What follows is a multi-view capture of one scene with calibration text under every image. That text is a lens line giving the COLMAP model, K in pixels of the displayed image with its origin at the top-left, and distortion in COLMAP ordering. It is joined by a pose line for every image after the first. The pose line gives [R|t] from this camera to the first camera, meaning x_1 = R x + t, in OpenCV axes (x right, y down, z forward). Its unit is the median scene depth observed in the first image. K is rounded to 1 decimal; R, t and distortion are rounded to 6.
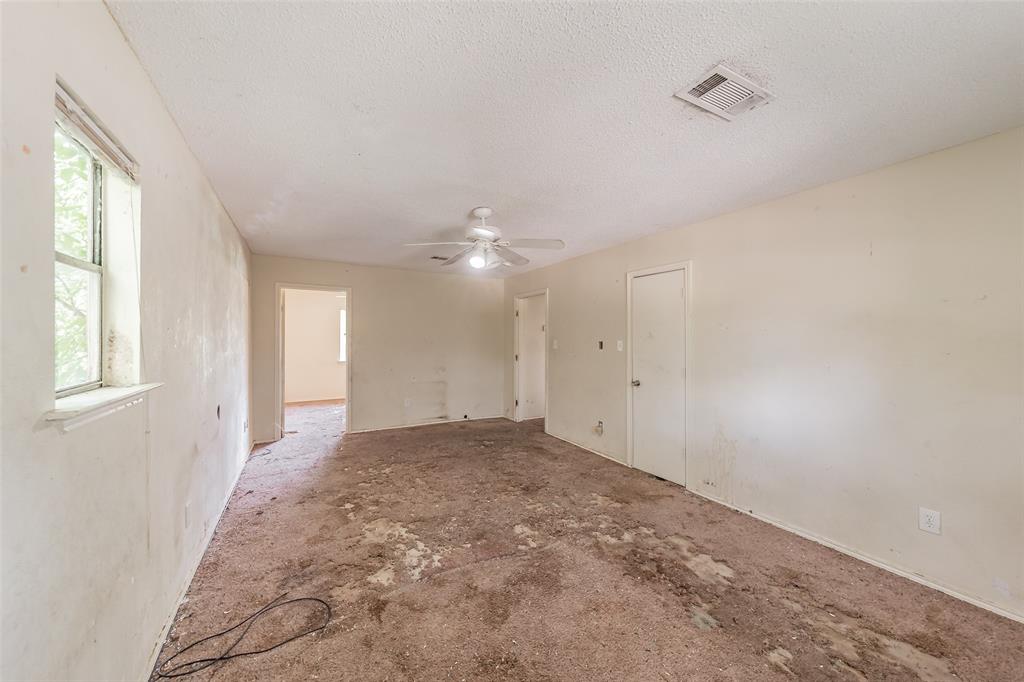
lens RADIAL K [[366.2, 0, 511.4], [0, 366.2, 340.3], [0, 0, 1]] dist [-0.006158, 0.000502]
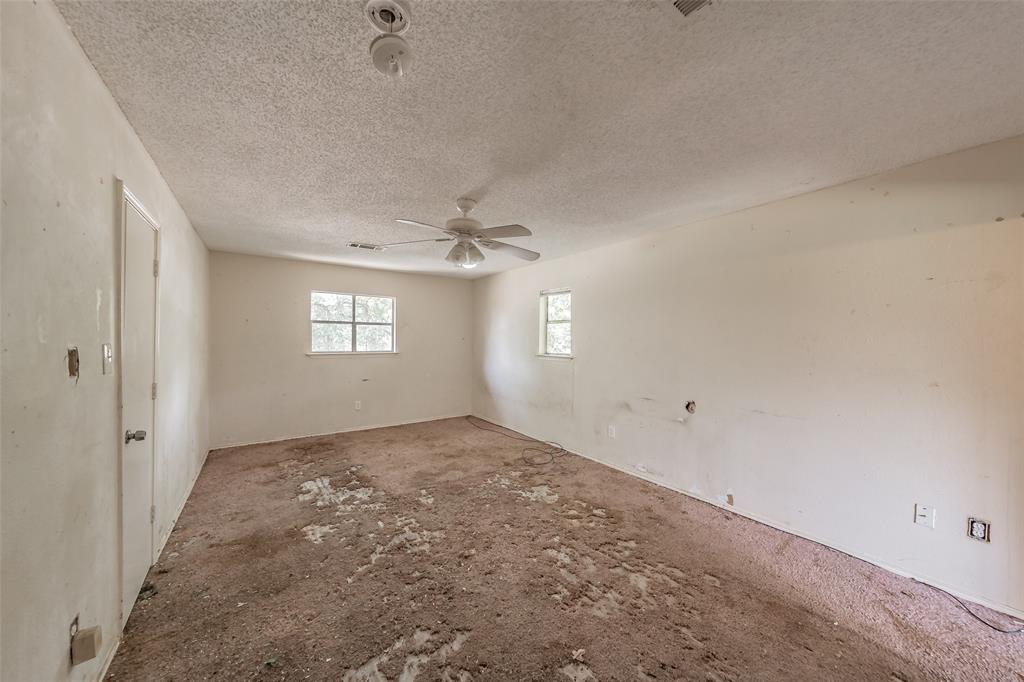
lens RADIAL K [[366.2, 0, 521.5], [0, 366.2, 339.4], [0, 0, 1]] dist [-0.006158, 0.000502]
pose [[-0.993723, -0.013368, -0.111067, -0.141725], [-0.013991, 0.999890, 0.004829, -0.020373], [0.110991, 0.006353, -0.993801, 2.302789]]
